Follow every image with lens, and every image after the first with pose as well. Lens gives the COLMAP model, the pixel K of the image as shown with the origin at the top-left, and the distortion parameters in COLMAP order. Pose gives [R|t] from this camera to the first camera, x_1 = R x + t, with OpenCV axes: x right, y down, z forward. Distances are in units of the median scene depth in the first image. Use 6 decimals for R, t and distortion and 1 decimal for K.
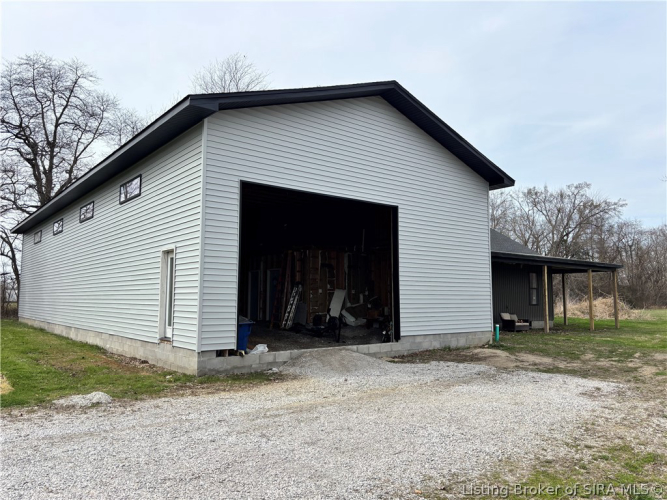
lens RADIAL K [[490.9, 0, 333.5], [0, 490.9, 250.0], [0, 0, 1]] dist [0.012803, 0.000735]
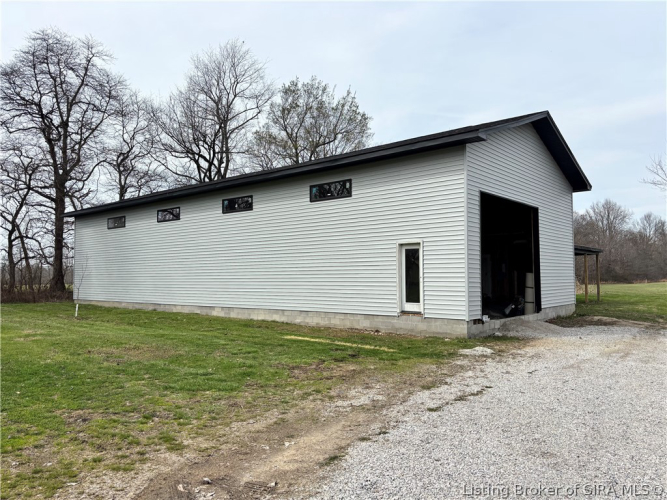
lens RADIAL K [[490.9, 0, 333.5], [0, 490.9, 250.0], [0, 0, 1]] dist [0.012803, 0.000735]
pose [[0.984280, 0.003172, 0.176585, -0.632913], [-0.010206, 0.999190, 0.038934, -0.024246], [-0.176319, -0.040125, 0.983515, -0.176609]]
